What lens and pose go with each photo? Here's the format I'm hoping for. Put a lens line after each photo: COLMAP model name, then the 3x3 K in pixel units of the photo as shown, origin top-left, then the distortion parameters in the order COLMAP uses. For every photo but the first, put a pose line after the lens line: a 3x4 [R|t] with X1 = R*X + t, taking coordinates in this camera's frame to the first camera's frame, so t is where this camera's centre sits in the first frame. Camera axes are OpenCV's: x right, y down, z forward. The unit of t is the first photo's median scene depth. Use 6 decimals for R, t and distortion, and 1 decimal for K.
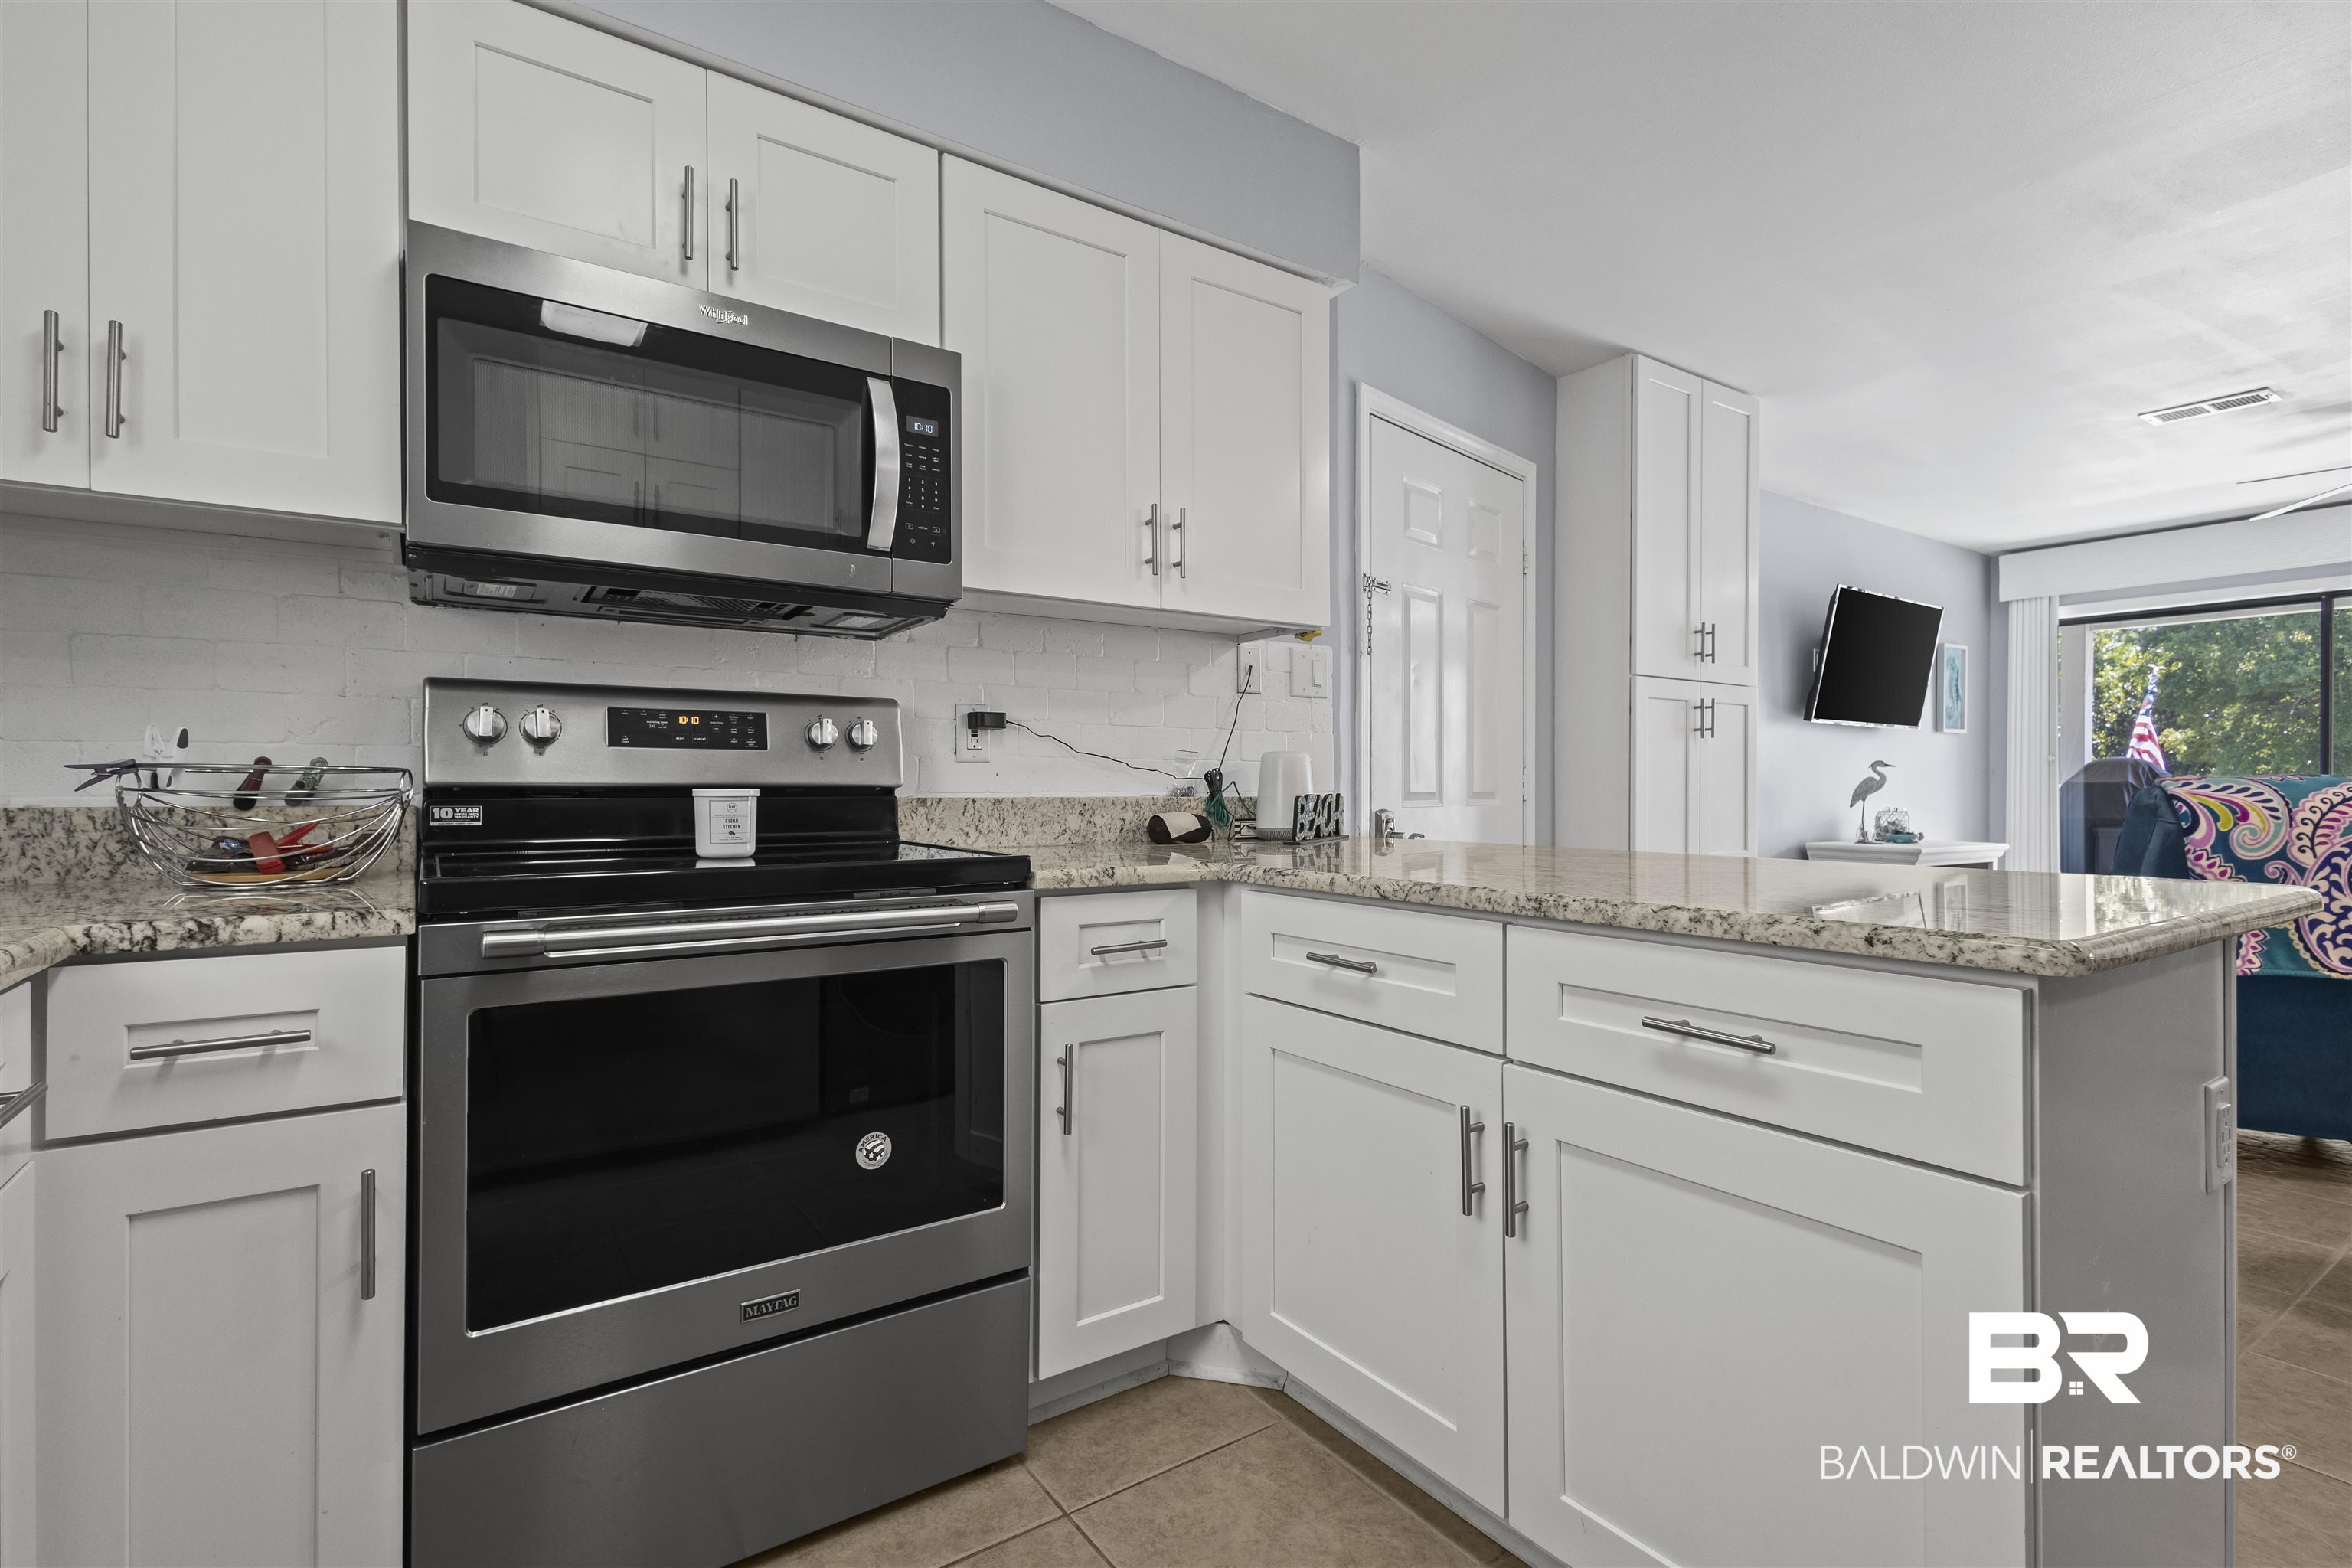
lens RADIAL K [[1087.1, 0, 1170.3], [0, 1087.1, 791.7], [0, 0, 1]] dist [0.005830, -0.000458]
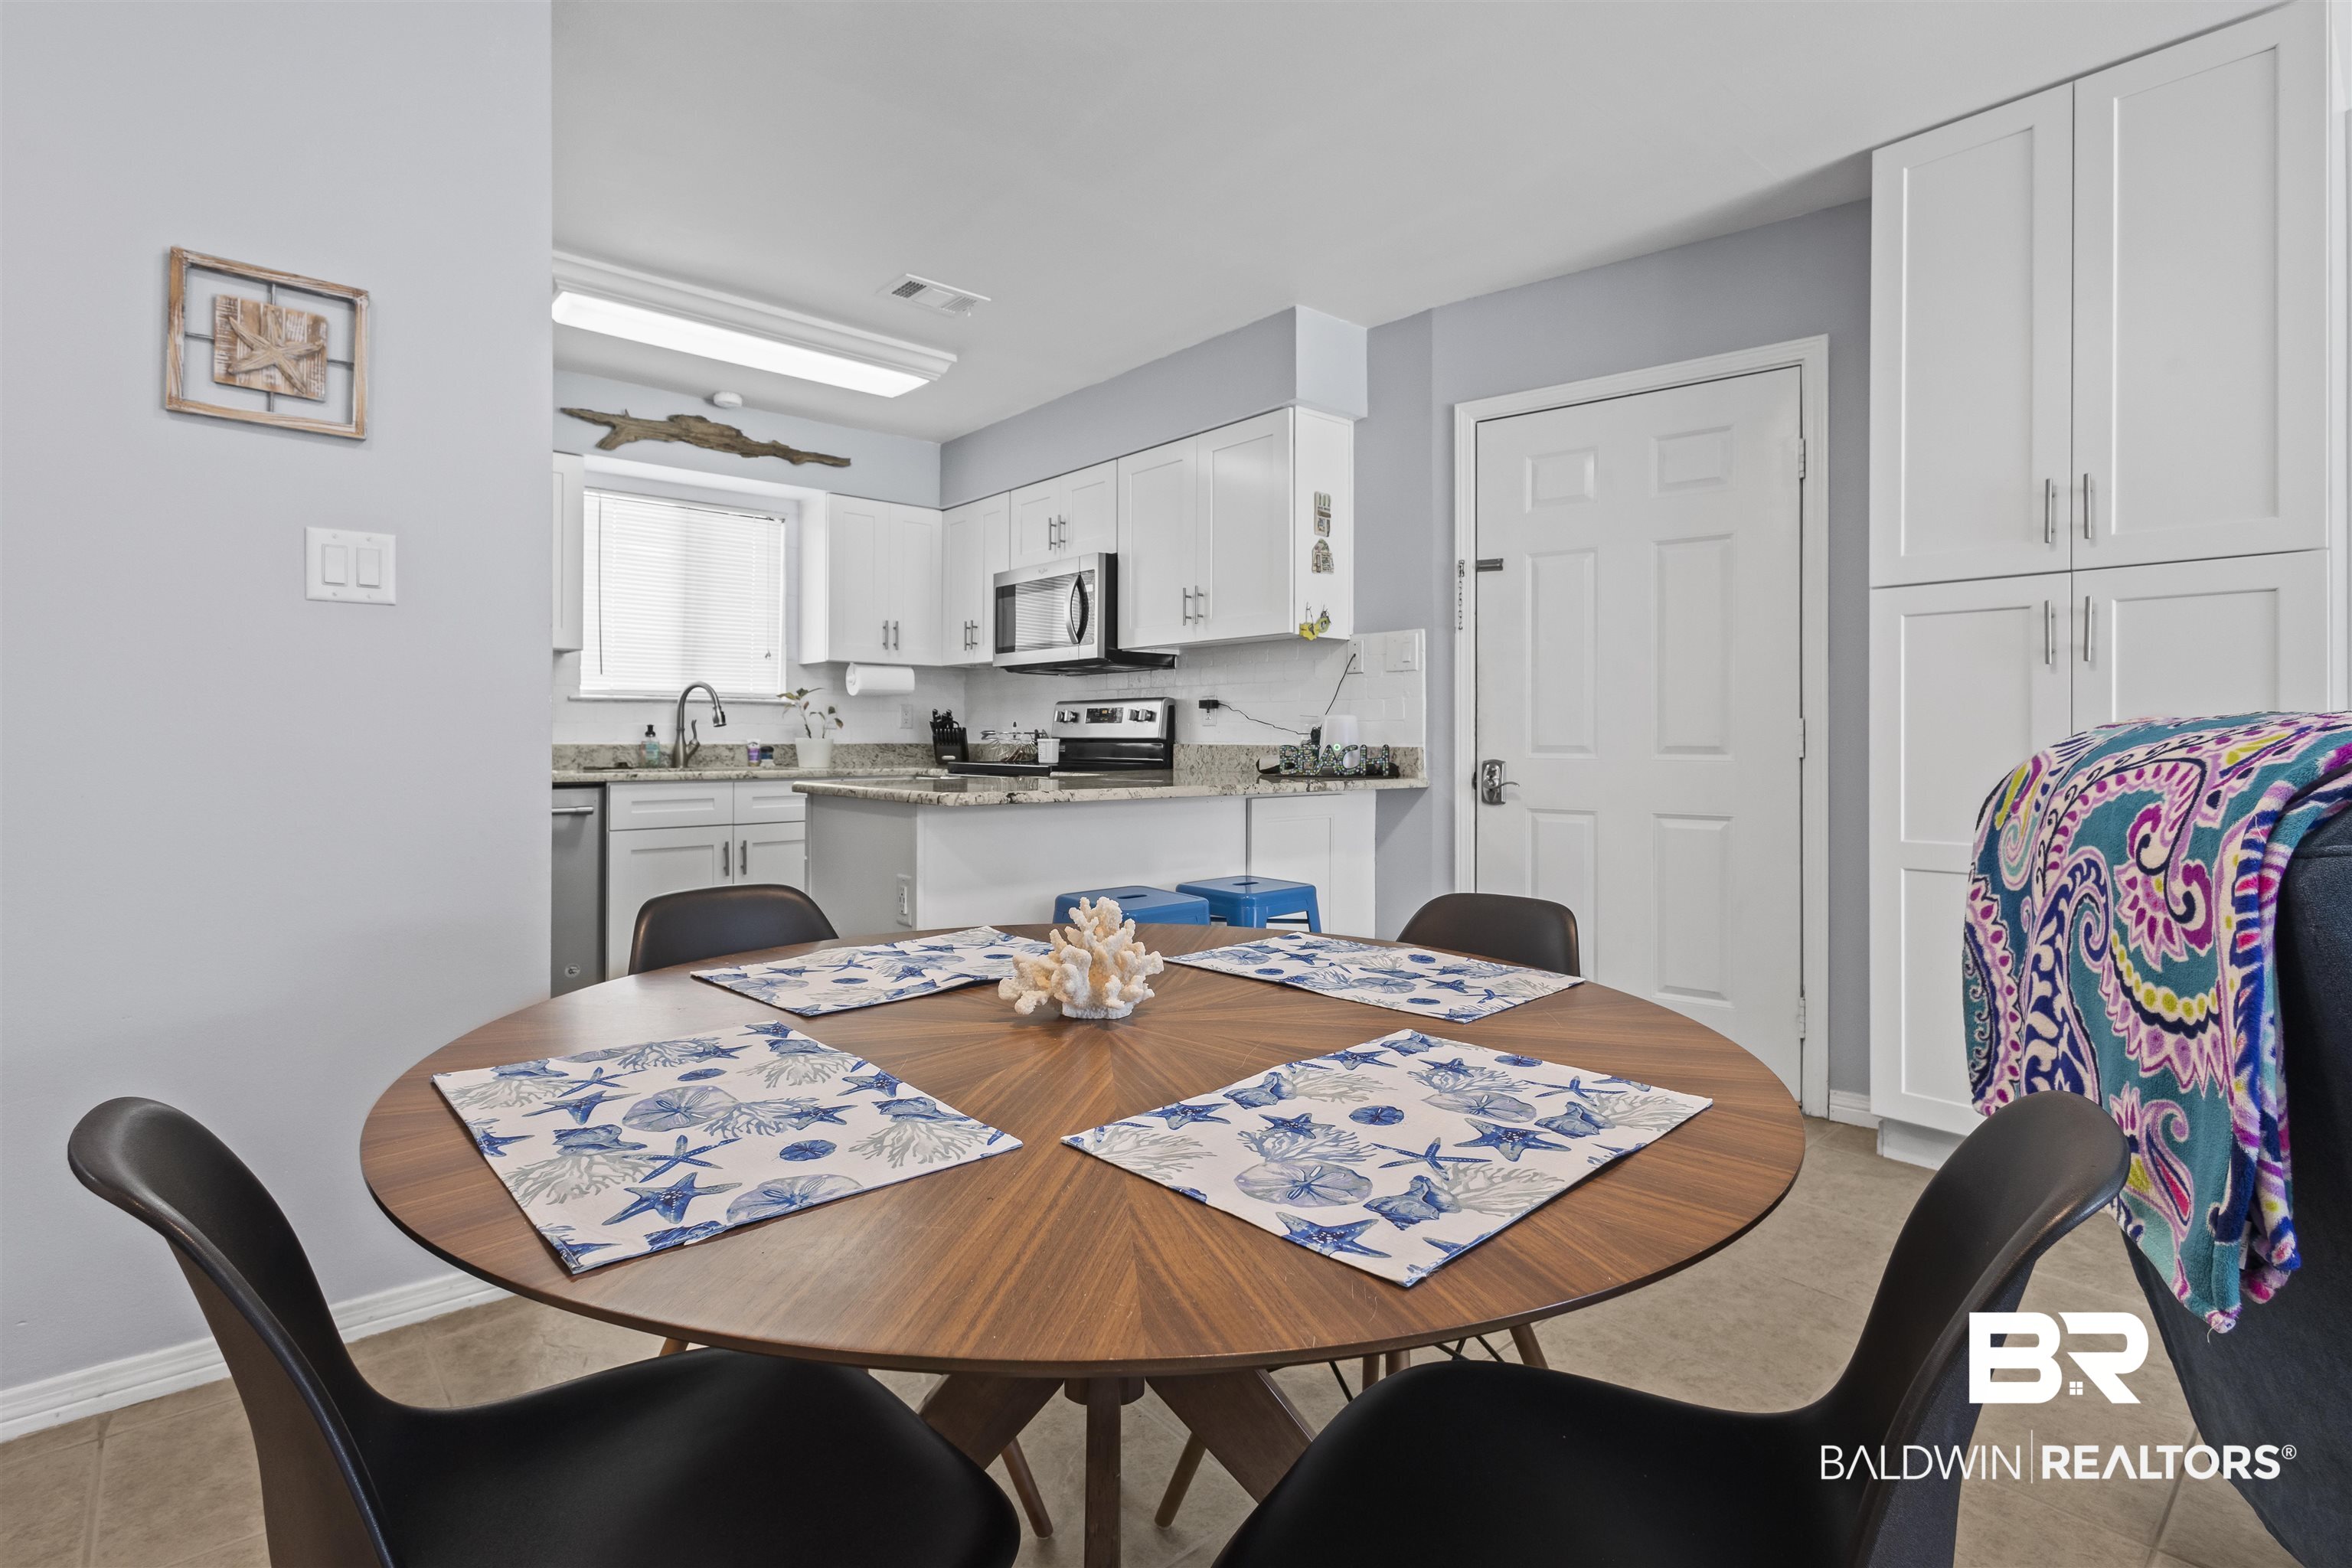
lens RADIAL K [[1097.4, 0, 1174.3], [0, 1097.4, 733.7], [0, 0, 1]] dist [0.003203, 0.000039]
pose [[0.133886, -0.003814, -0.990989, 1.440862], [-0.007214, 0.999962, -0.004823, -0.003019], [0.990970, 0.007795, 0.133854, 0.566402]]
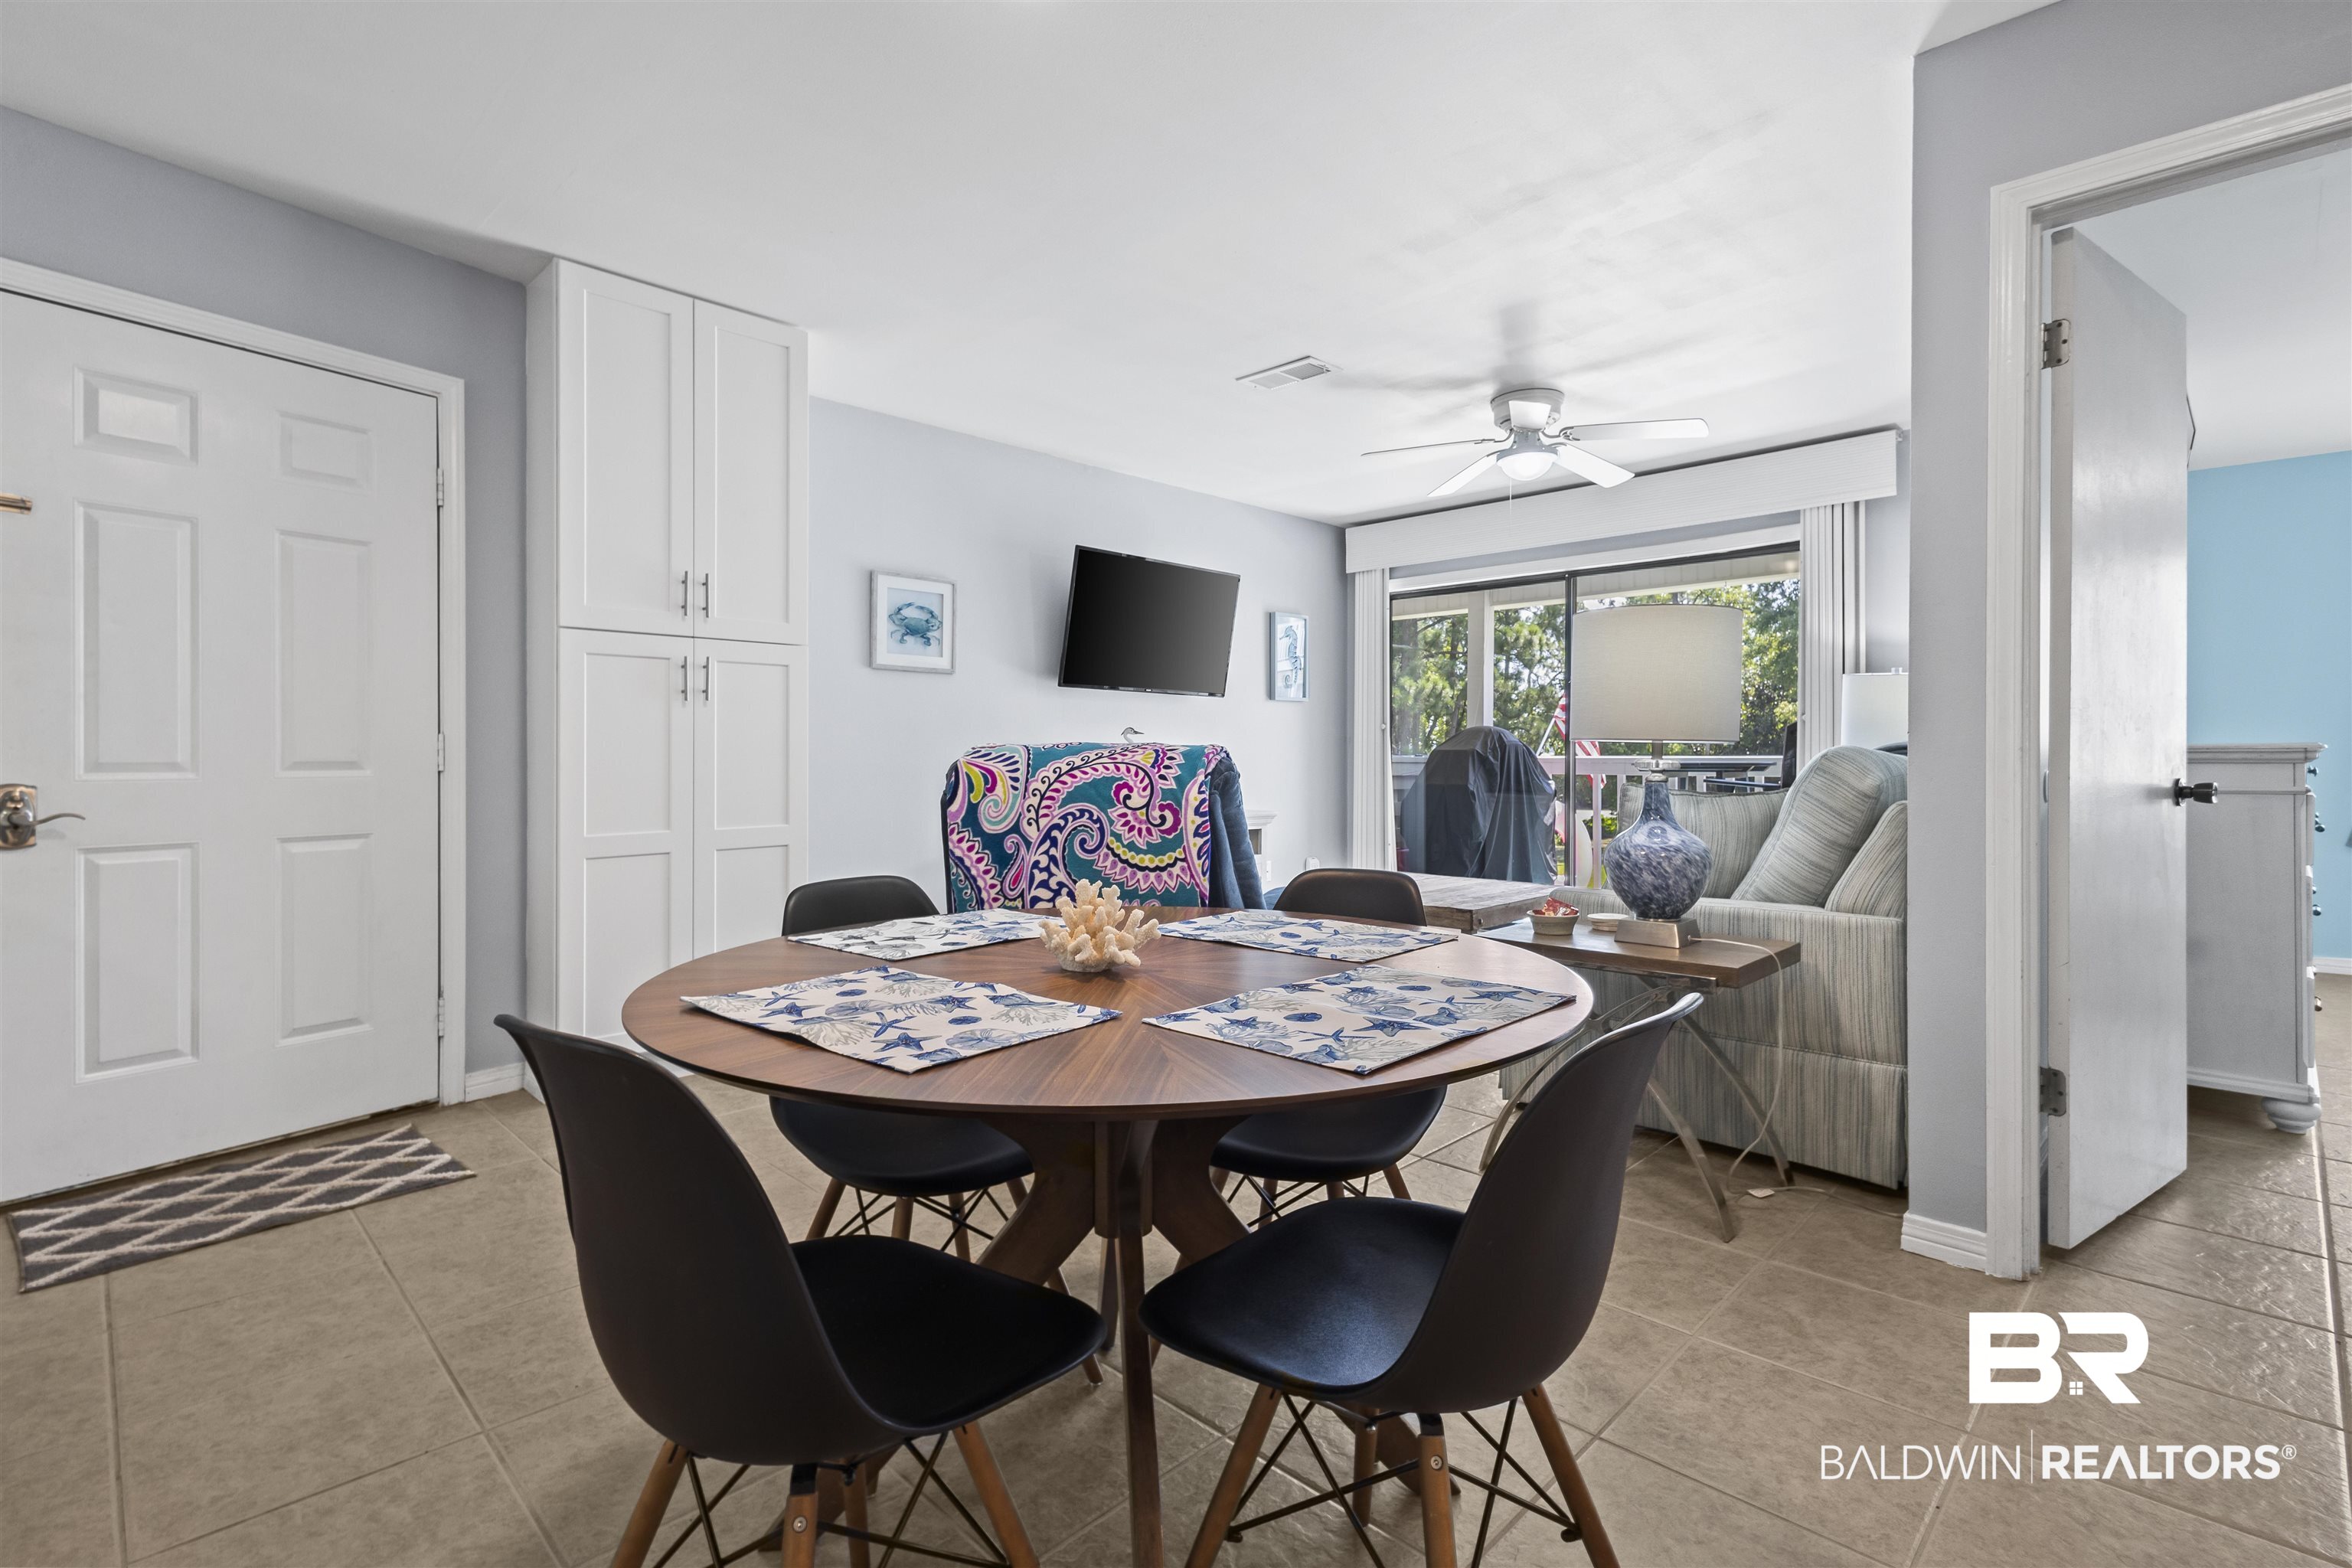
lens RADIAL K [[1099.2, 0, 1147.9], [0, 1099.2, 751.0], [0, 0, 1]] dist [0.008928, -0.000190]
pose [[0.982761, 0.000579, 0.184879, 0.953196], [0.000573, 0.999981, -0.006180, -0.002396], [-0.184879, 0.006179, 0.982742, 0.053382]]
